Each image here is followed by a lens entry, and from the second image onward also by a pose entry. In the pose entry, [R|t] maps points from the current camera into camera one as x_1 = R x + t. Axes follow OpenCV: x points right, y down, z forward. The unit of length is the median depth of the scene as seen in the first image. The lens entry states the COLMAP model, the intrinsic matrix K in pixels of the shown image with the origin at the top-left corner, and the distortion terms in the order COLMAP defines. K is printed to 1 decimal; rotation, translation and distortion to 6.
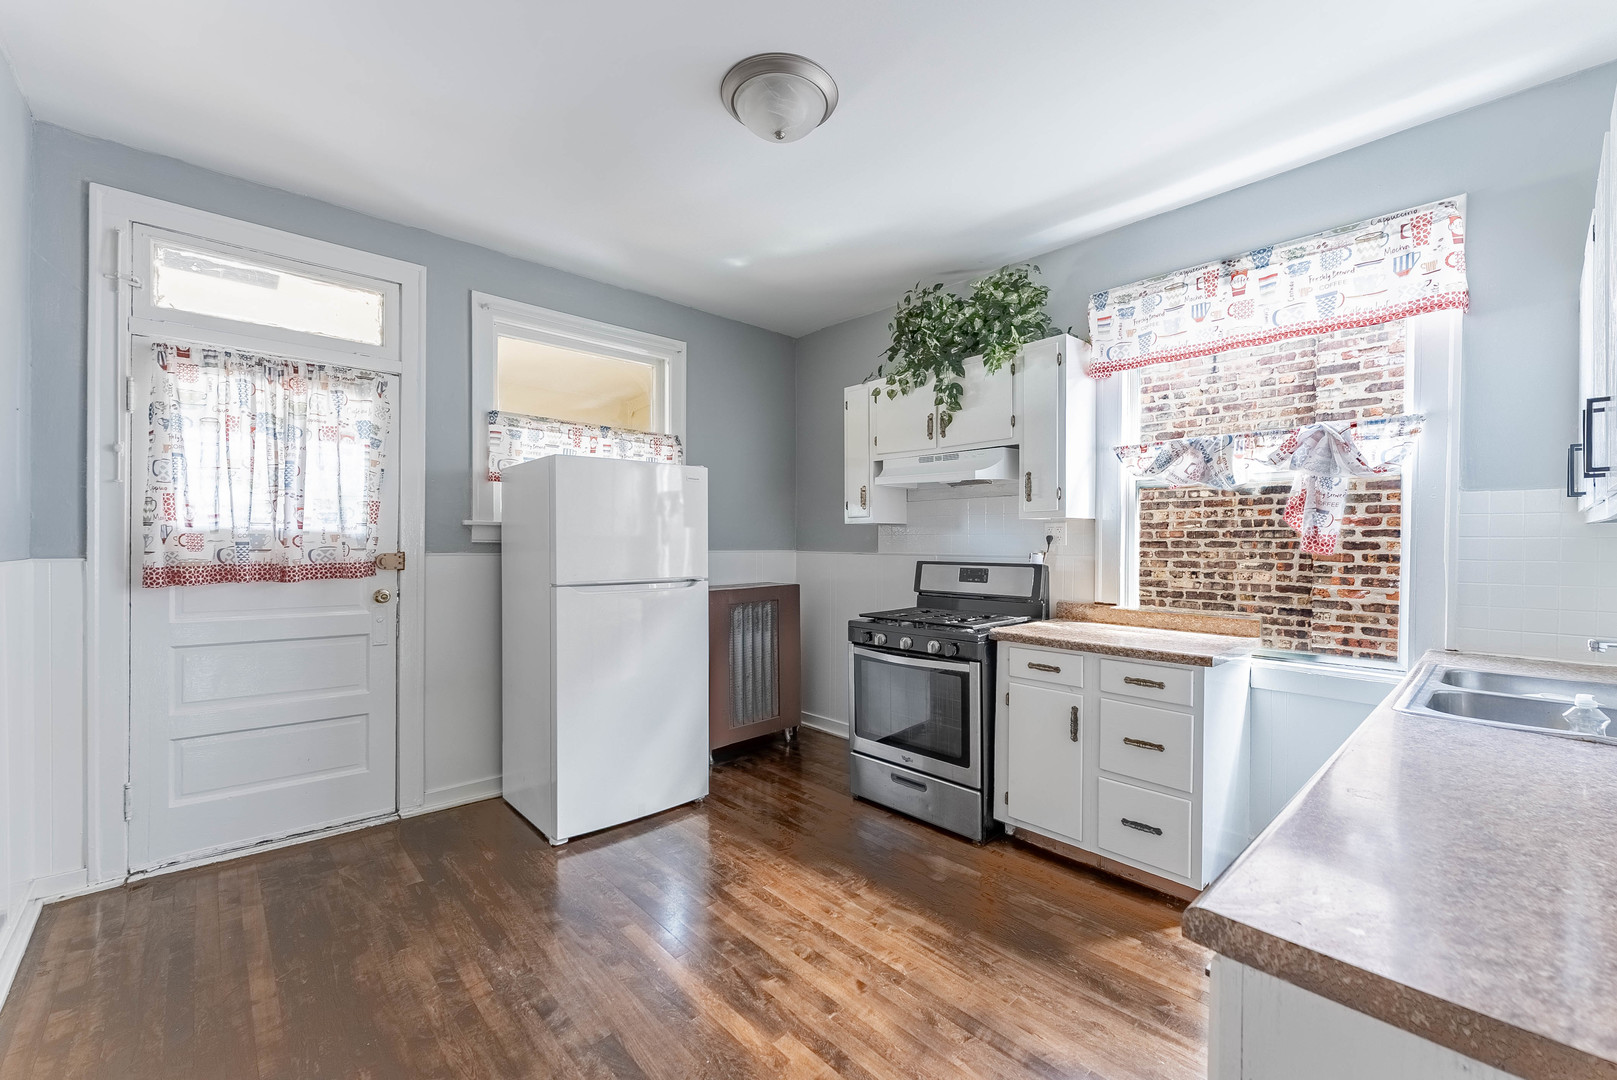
lens RADIAL K [[661.8, 0, 809.1], [0, 661.8, 542.5], [0, 0, 1]] dist [-0.004354, -0.000616]
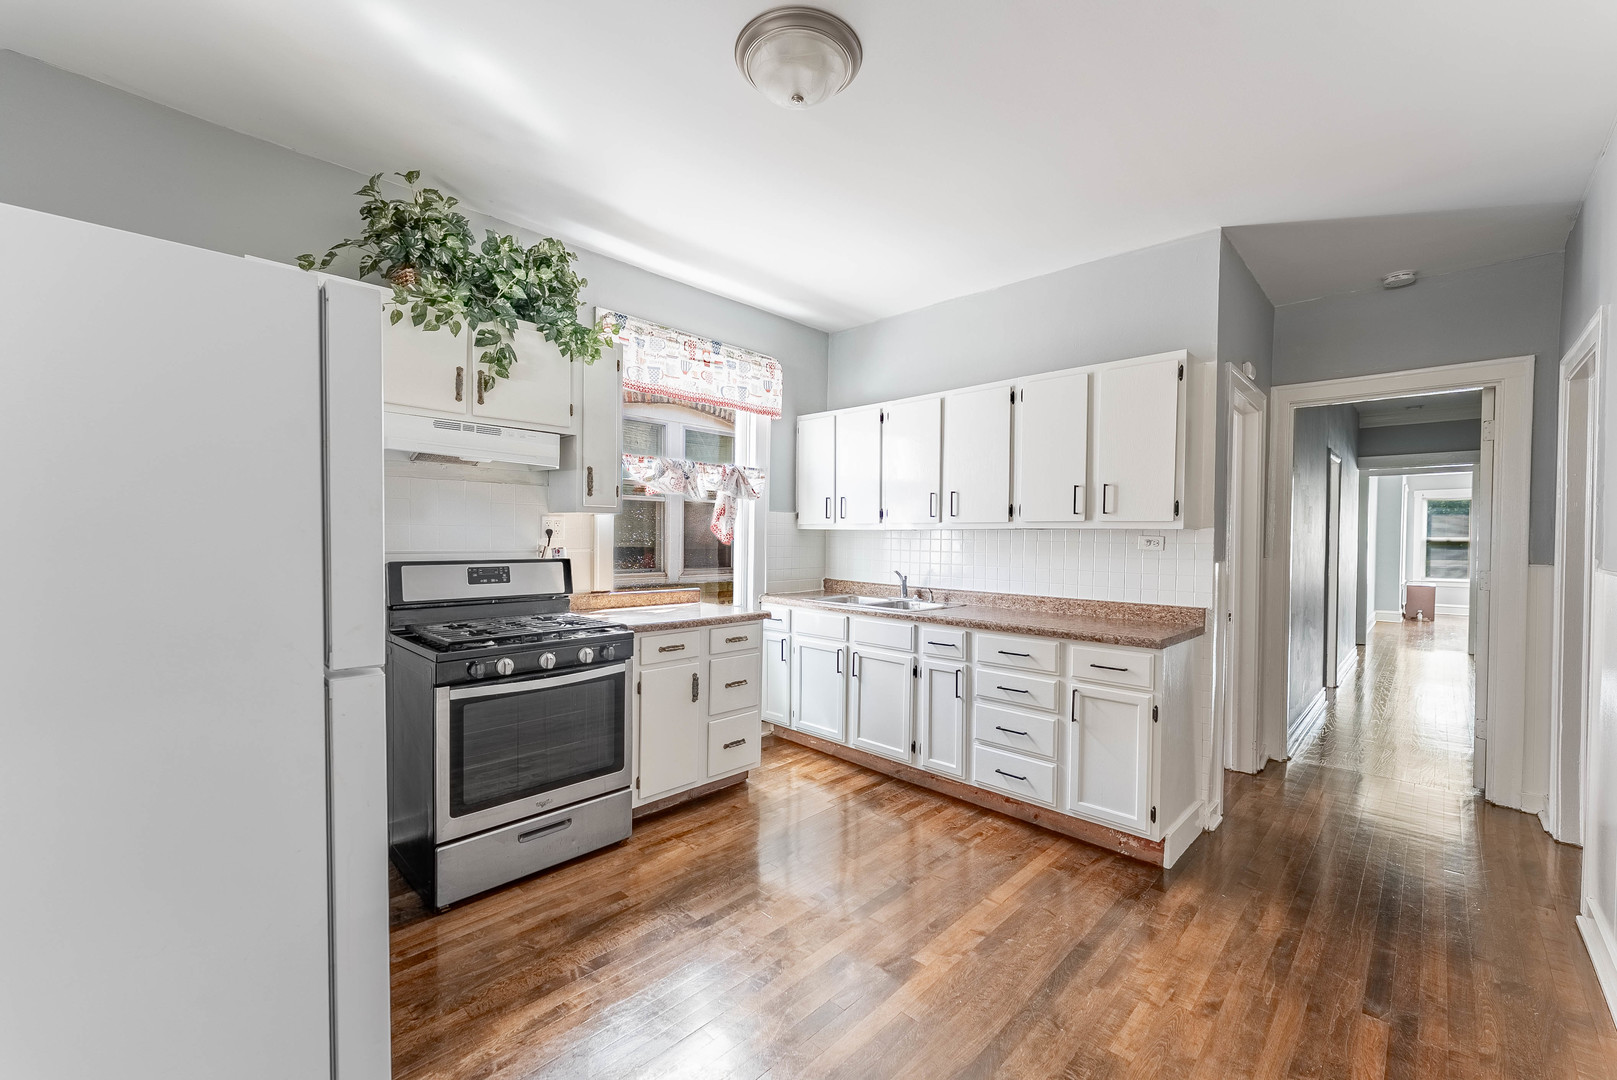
lens RADIAL K [[661.8, 0, 808.2], [0, 661.8, 544.4], [0, 0, 1]] dist [-0.004354, -0.000616]
pose [[-0.071404, -0.014871, 0.997337, -0.639731], [-0.010218, 0.999847, 0.014177, -0.006086], [-0.997395, -0.009179, -0.071545, 0.687469]]
